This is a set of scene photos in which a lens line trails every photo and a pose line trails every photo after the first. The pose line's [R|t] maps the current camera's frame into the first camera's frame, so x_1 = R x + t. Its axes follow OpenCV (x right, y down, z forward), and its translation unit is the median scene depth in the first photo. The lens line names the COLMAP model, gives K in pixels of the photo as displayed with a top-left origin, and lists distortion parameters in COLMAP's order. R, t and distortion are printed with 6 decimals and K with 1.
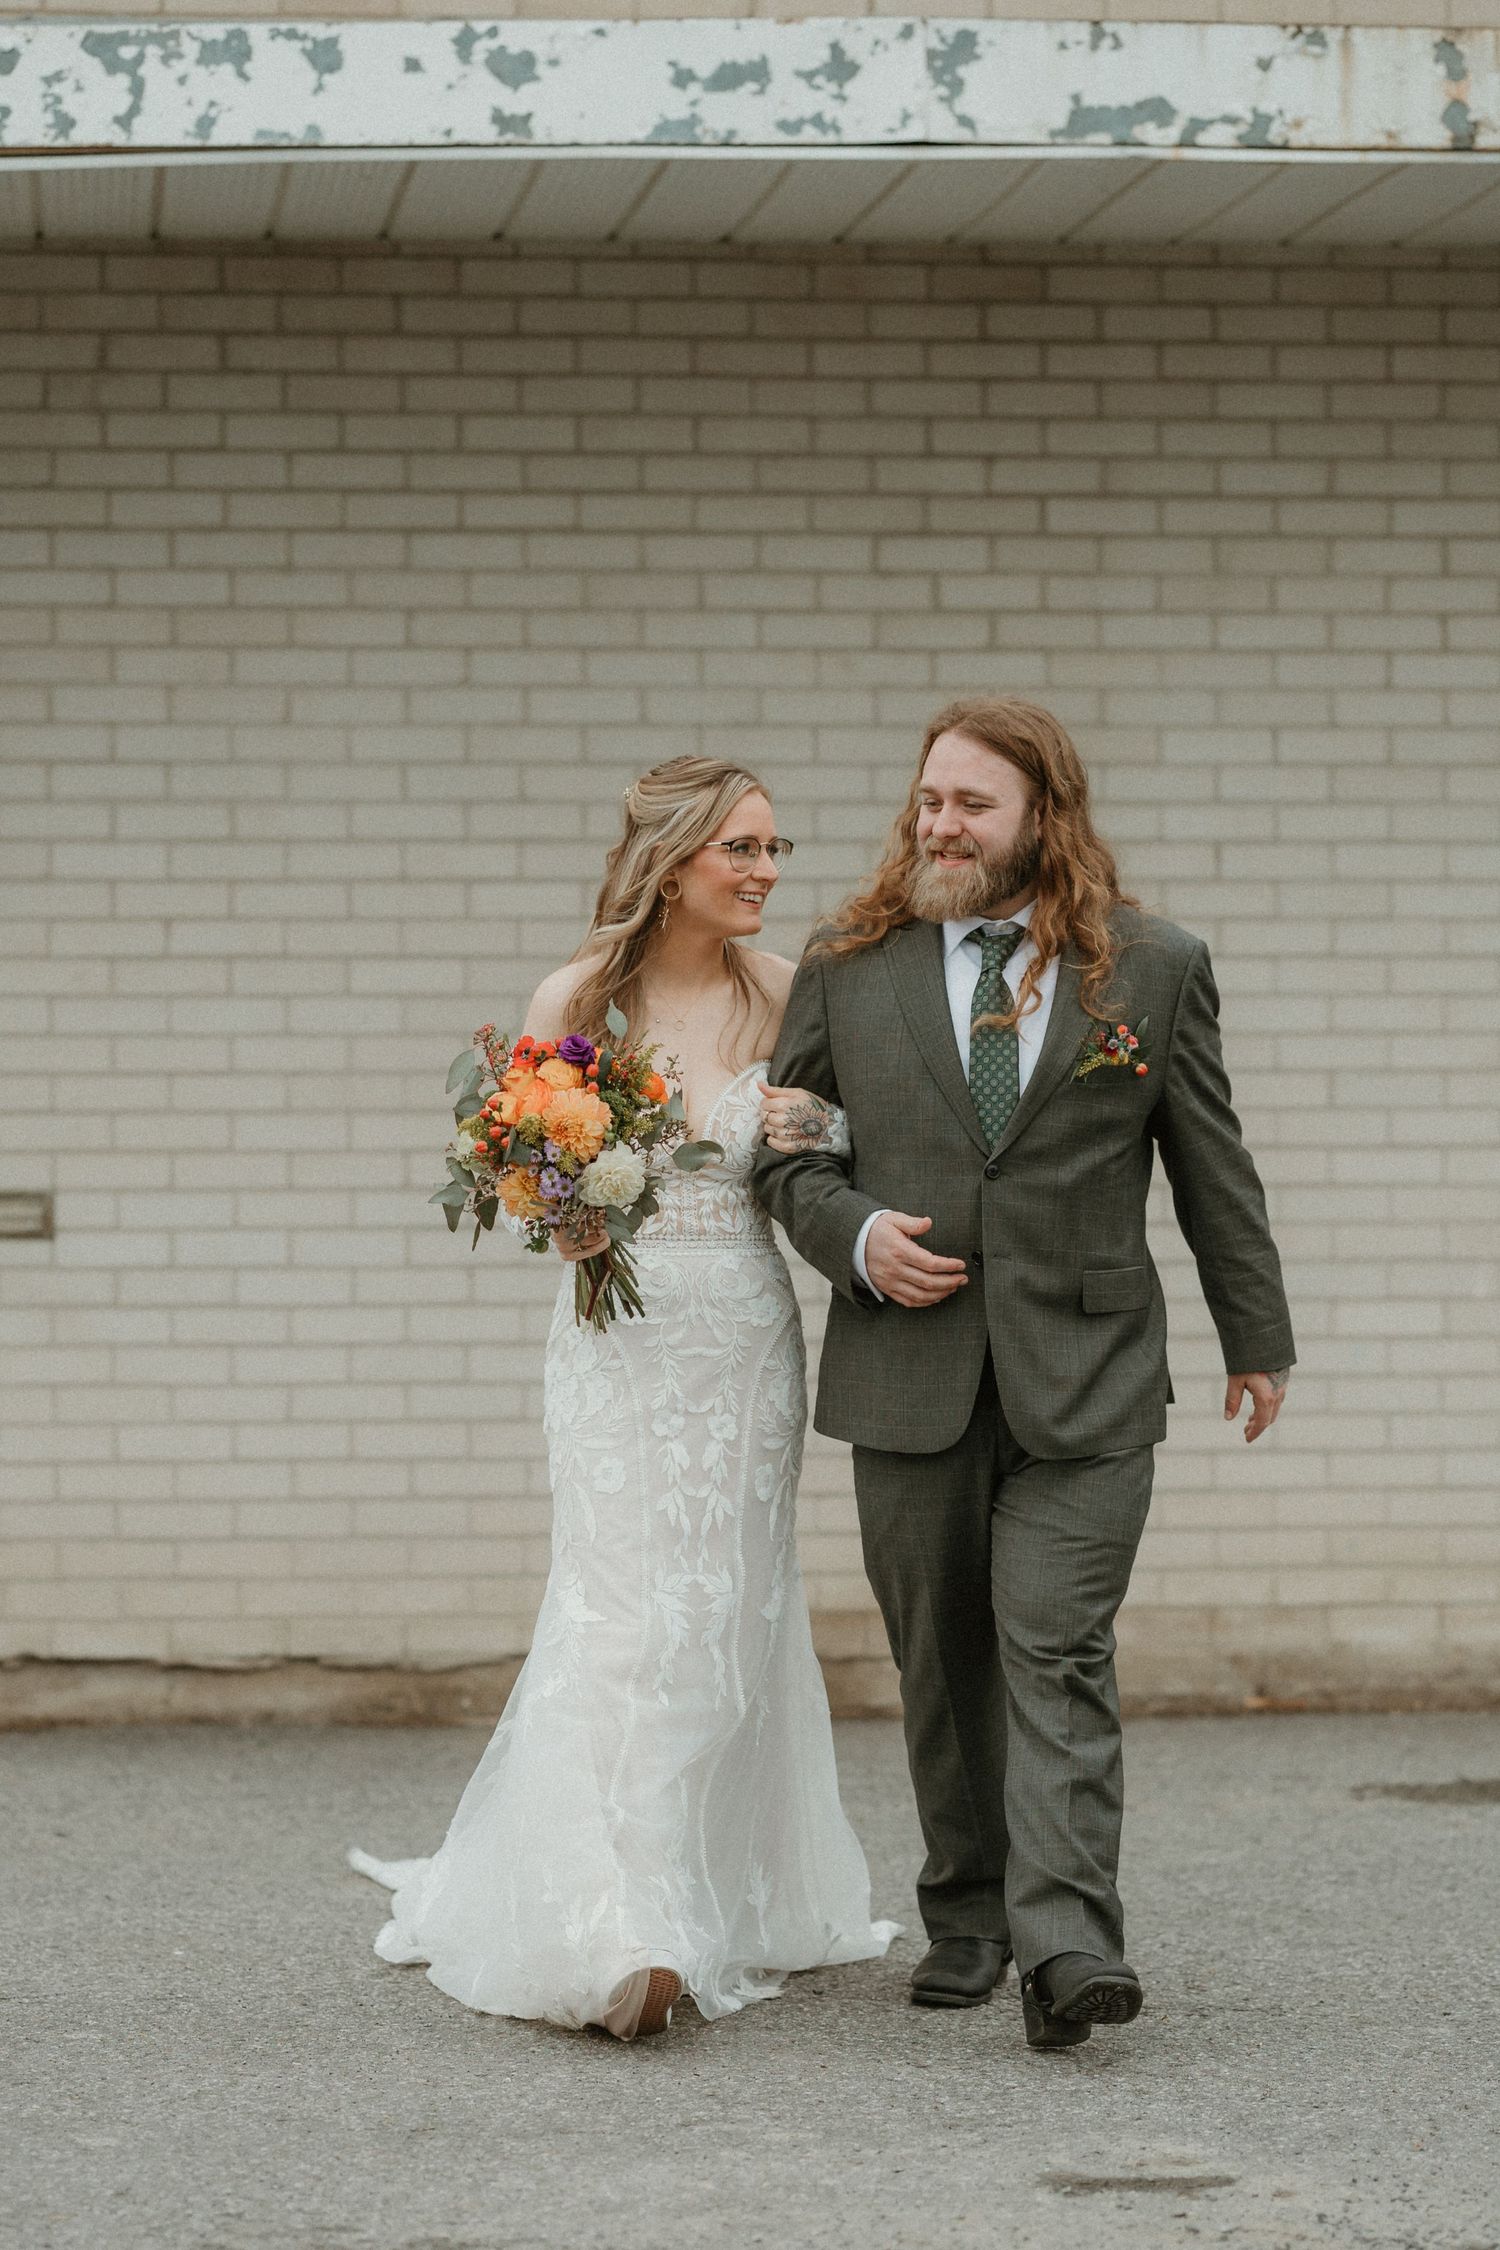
lens RADIAL K [[5551.0, 0, 756.4], [0, 5551.0, 1125.3], [0, 0, 1]] dist [0.064131, 0.000000]
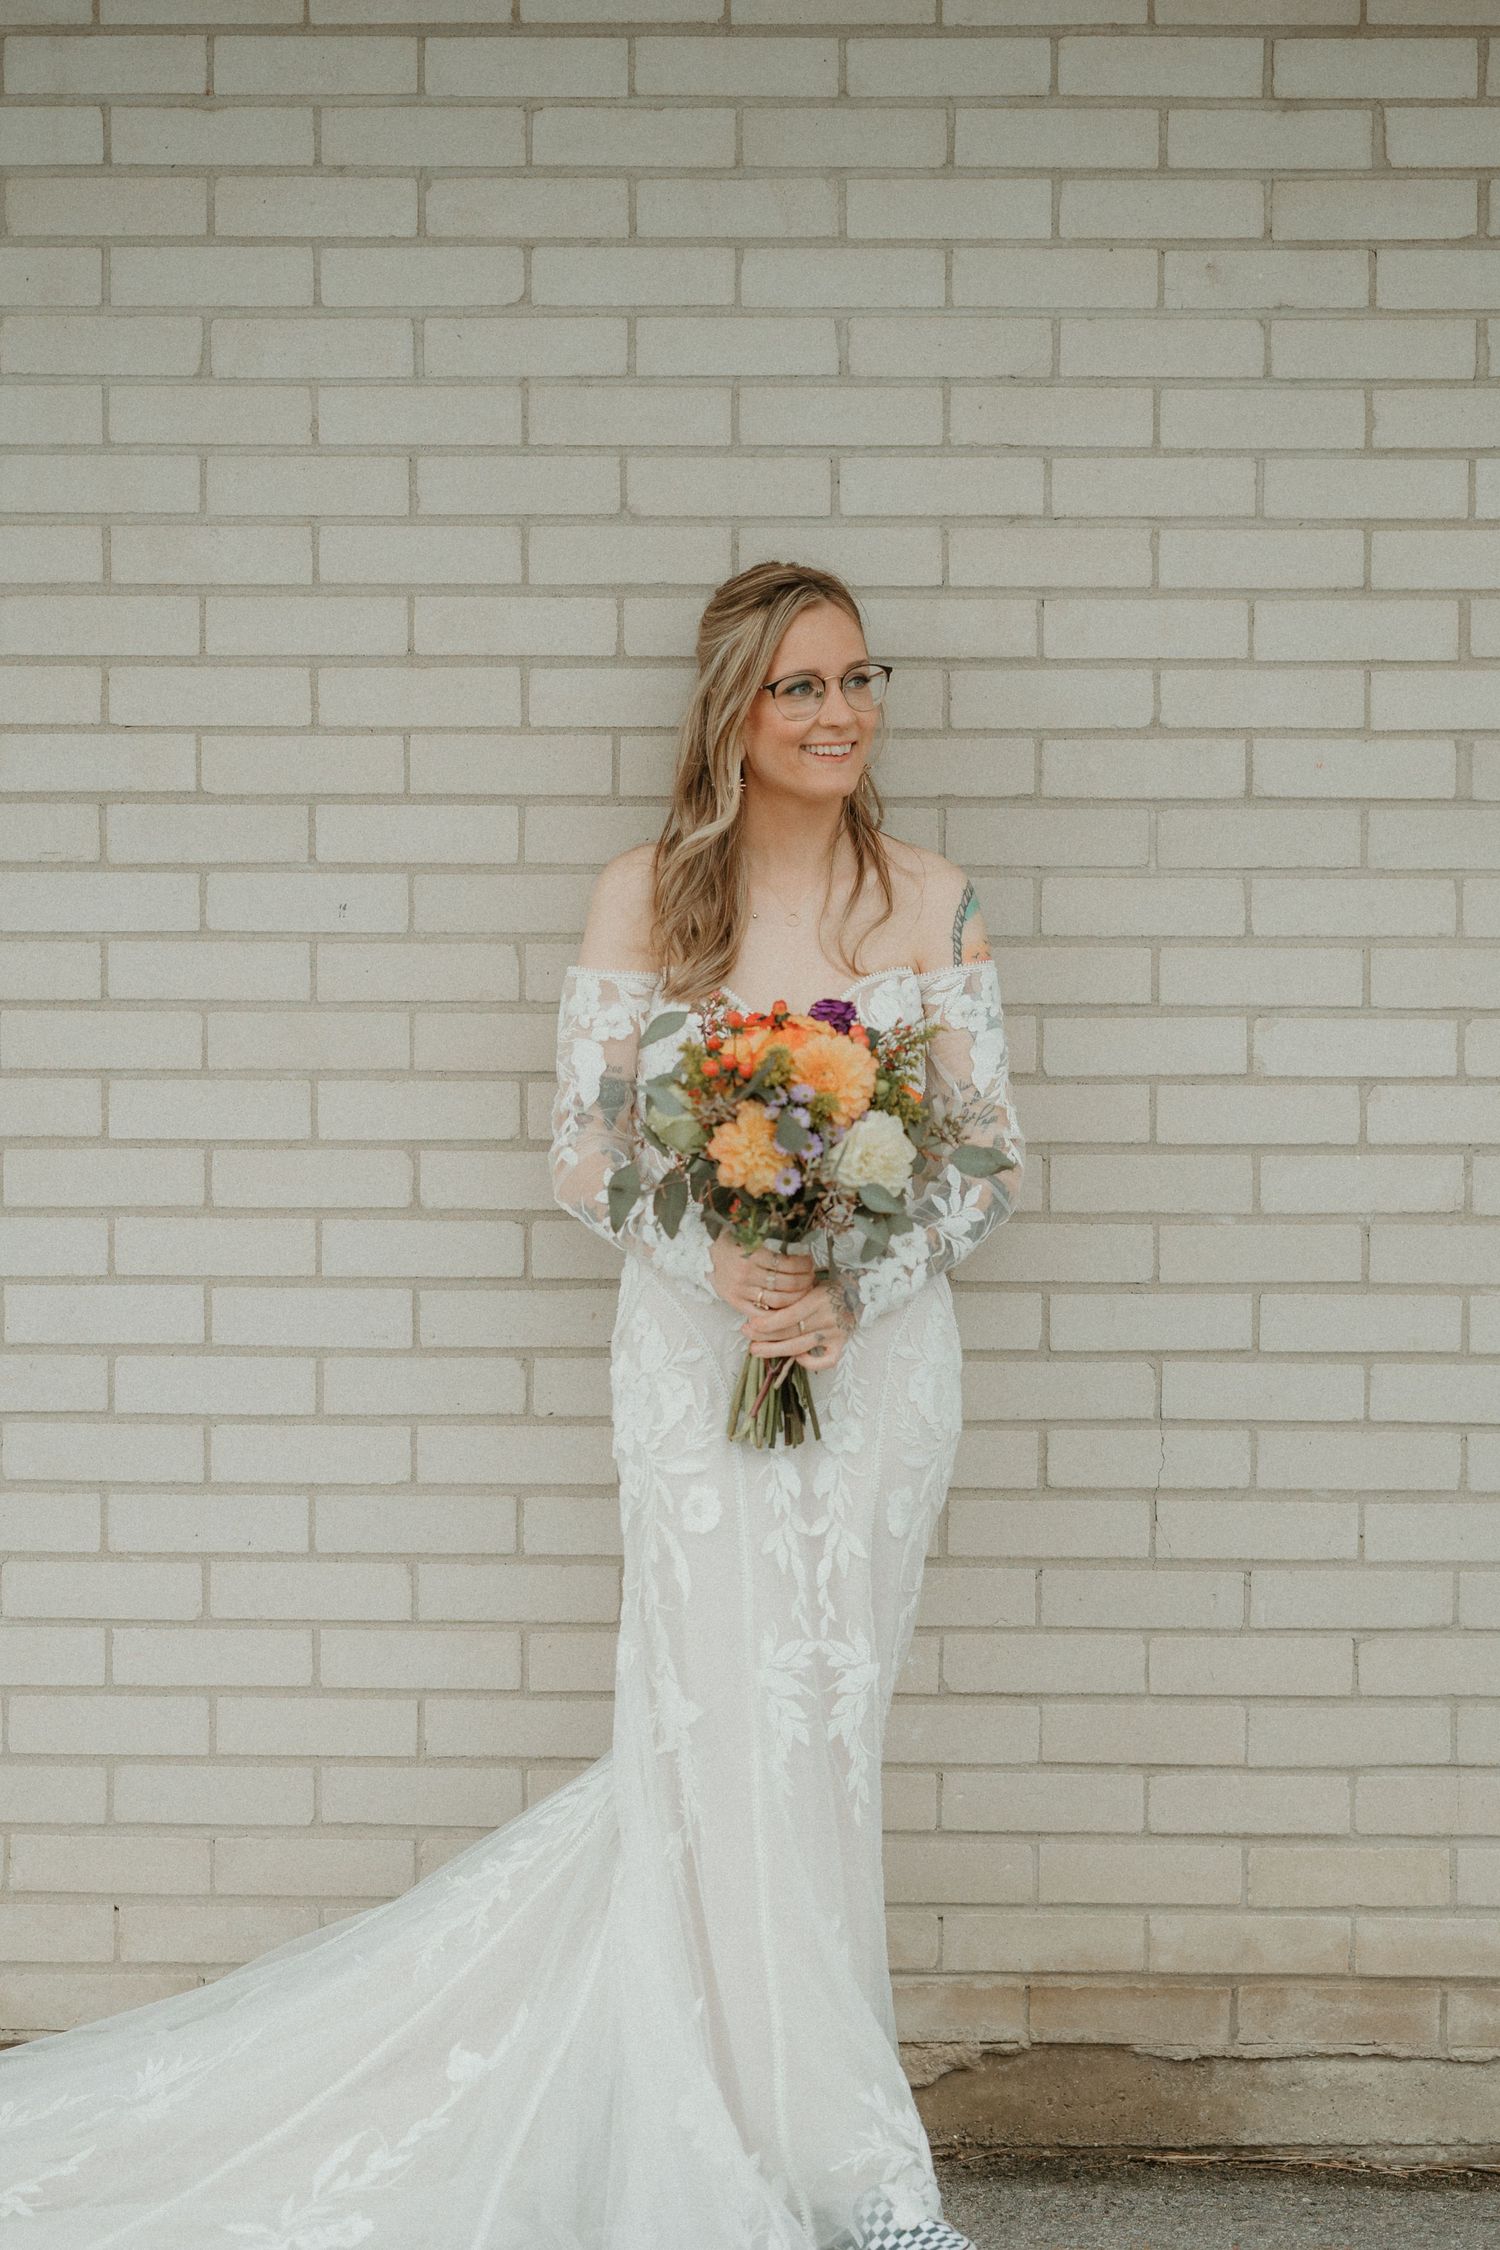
lens RADIAL K [[5551.0, 0, 742.7], [0, 5551.0, 1126.9], [0, 0, 1]] dist [0.064131, 0.000000]
pose [[0.999955, 0.005336, -0.007875, -0.025469], [-0.005134, 0.999662, 0.025472, -0.011574], [0.008009, -0.025431, 0.999645, 0.439048]]
